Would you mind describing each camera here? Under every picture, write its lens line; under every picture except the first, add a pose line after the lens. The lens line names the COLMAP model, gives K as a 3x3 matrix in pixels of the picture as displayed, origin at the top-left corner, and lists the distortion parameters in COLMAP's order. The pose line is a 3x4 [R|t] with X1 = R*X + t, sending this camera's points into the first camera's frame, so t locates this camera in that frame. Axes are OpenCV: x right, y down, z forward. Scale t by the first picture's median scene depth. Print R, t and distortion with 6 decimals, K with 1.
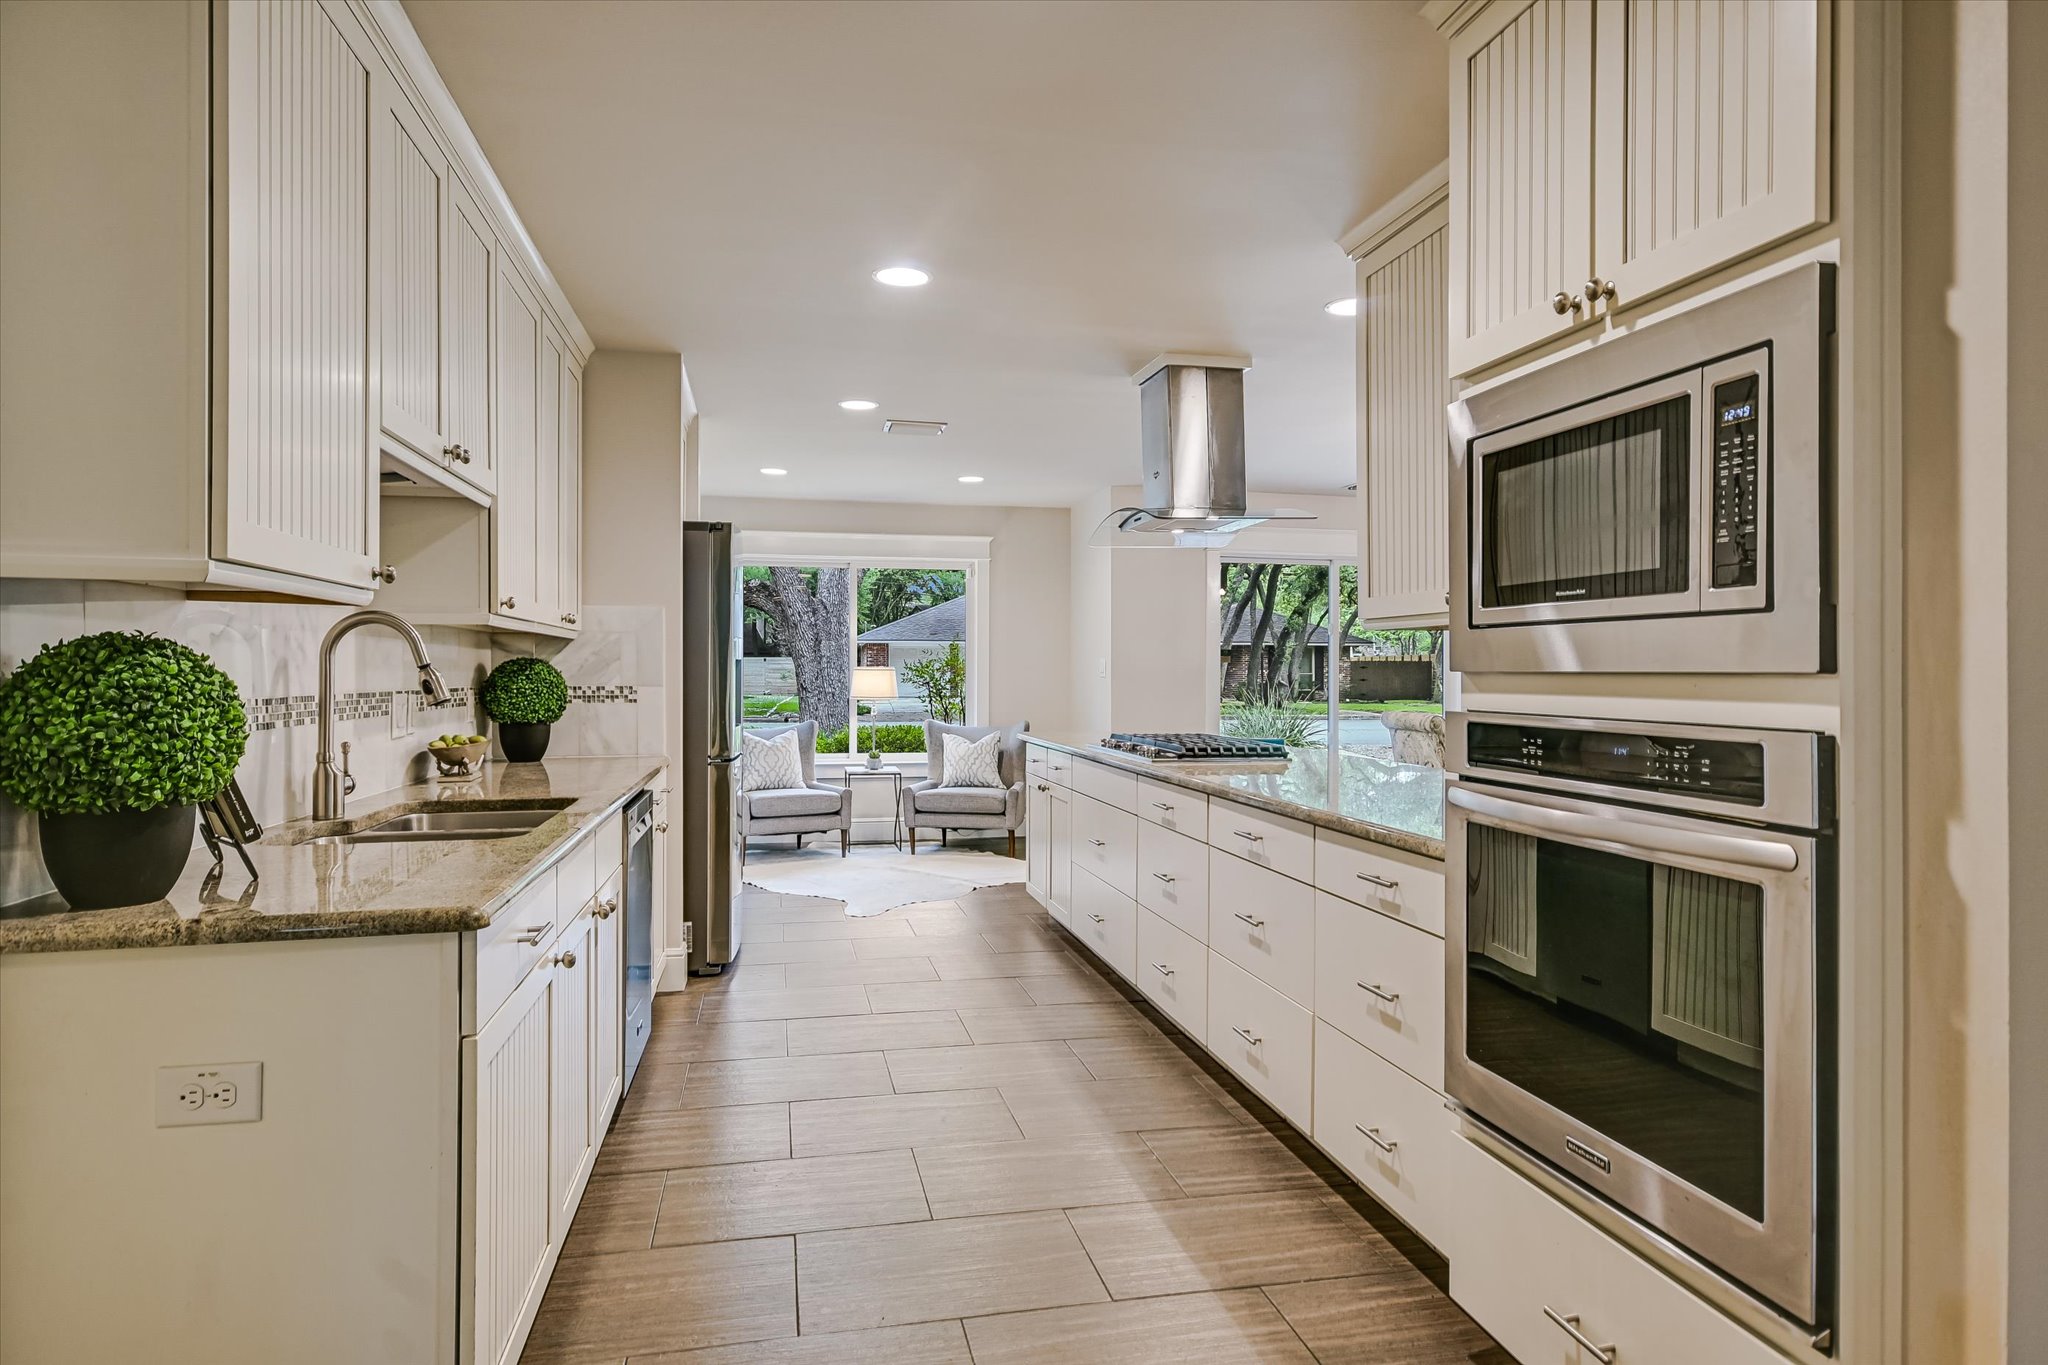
lens RADIAL K [[968.1, 0, 1013.6], [0, 968.1, 674.8], [0, 0, 1]] dist [0.011688, -0.000407]
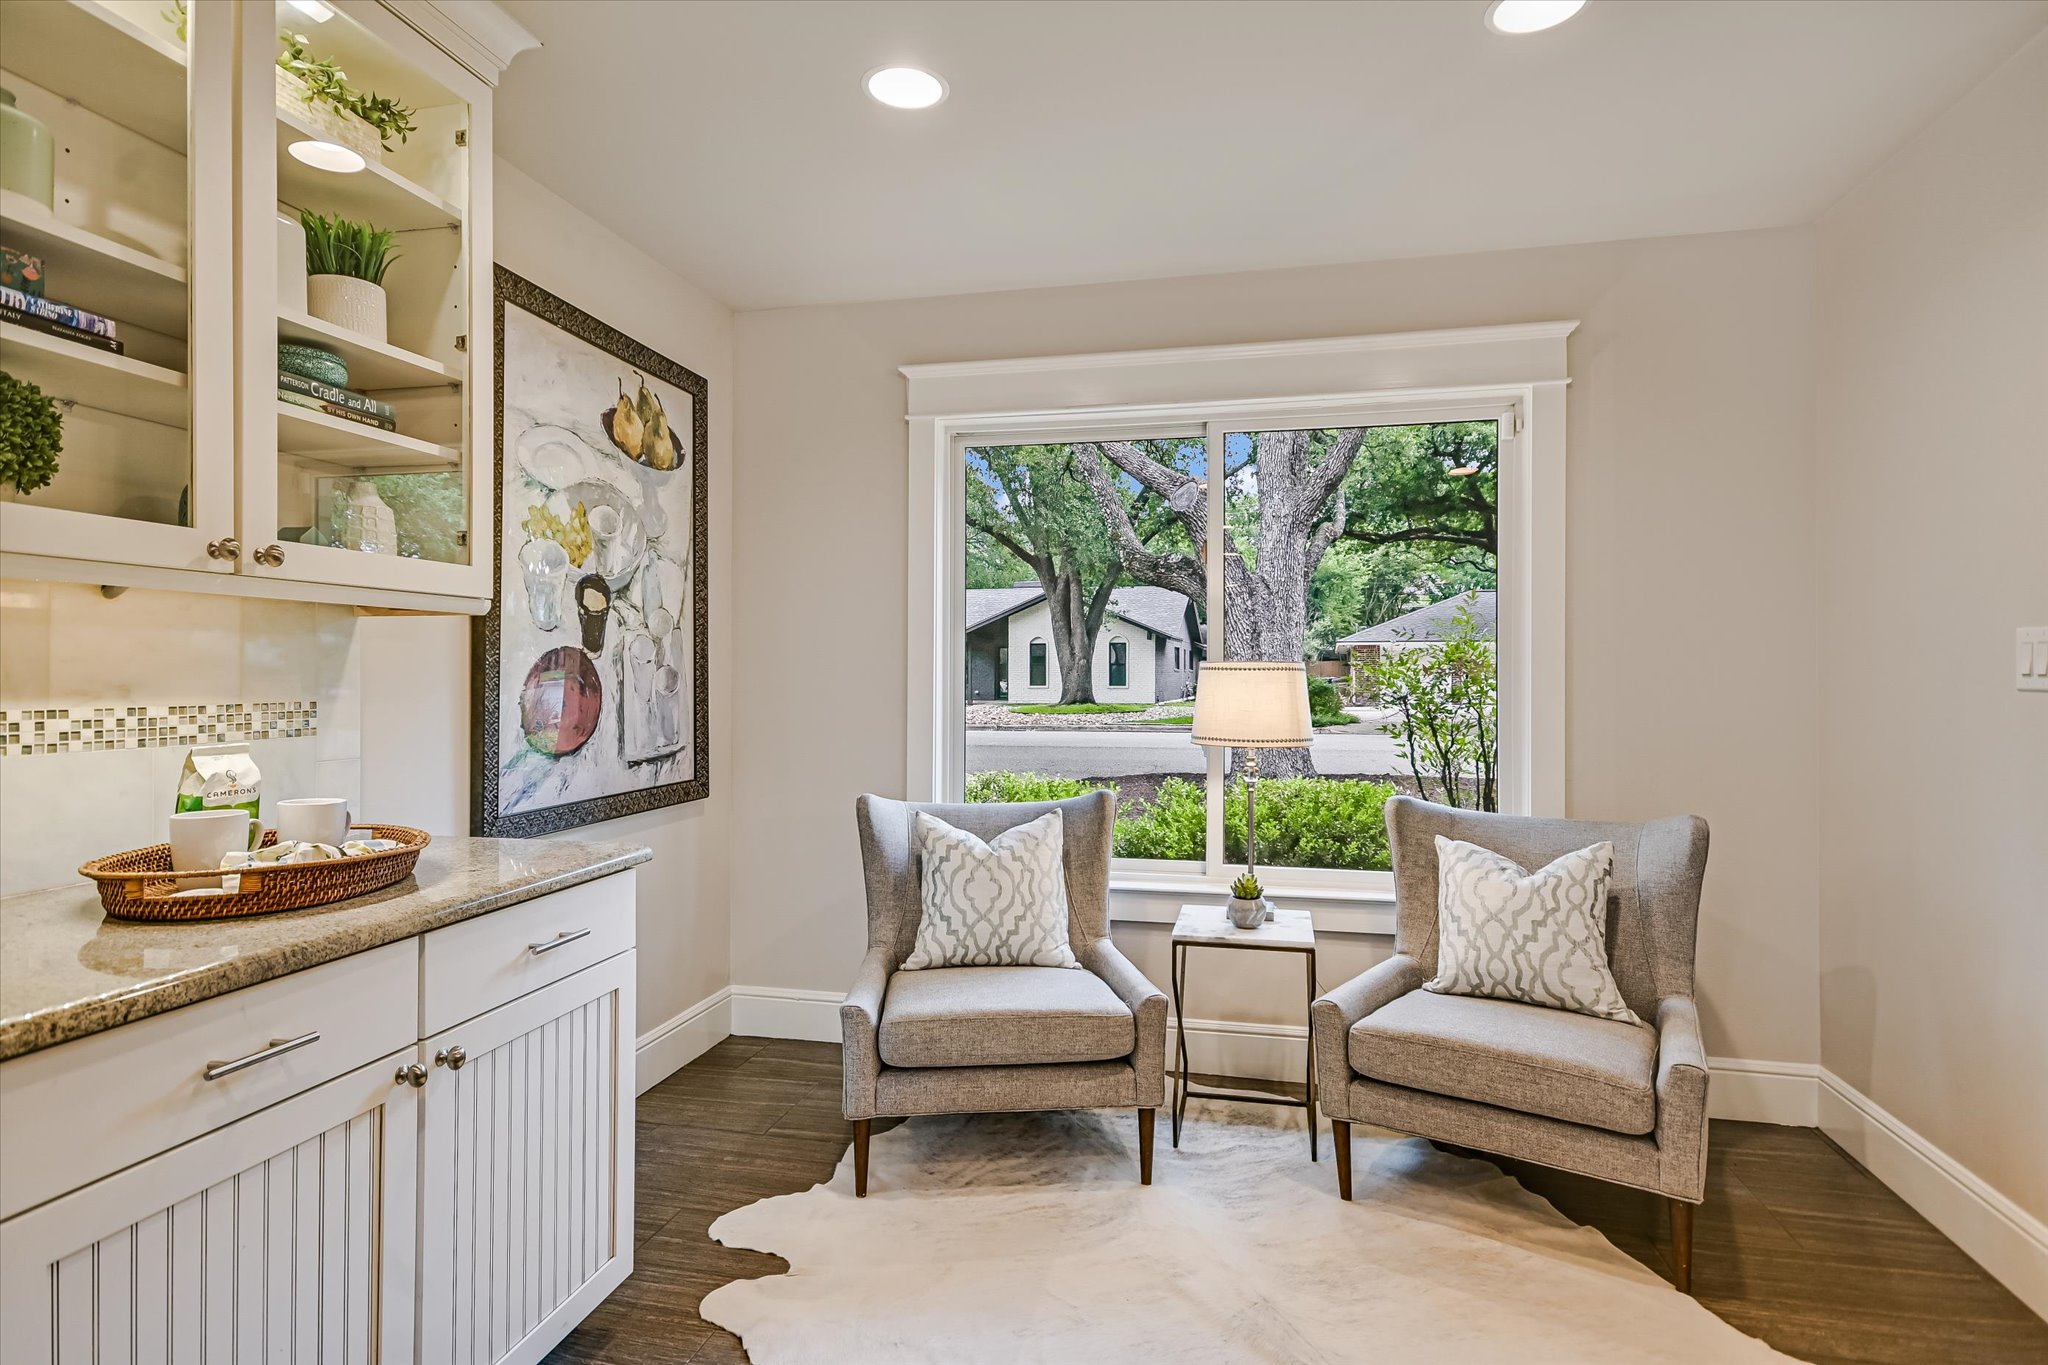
lens RADIAL K [[968.1, 0, 1013.6], [0, 968.1, 674.8], [0, 0, 1]] dist [0.011688, -0.000407]
pose [[0.881434, -0.006968, -0.472256, -0.038064], [0.006113, 0.999976, -0.003345, -0.003412], [0.472268, 0.000062, 0.881455, 0.575169]]
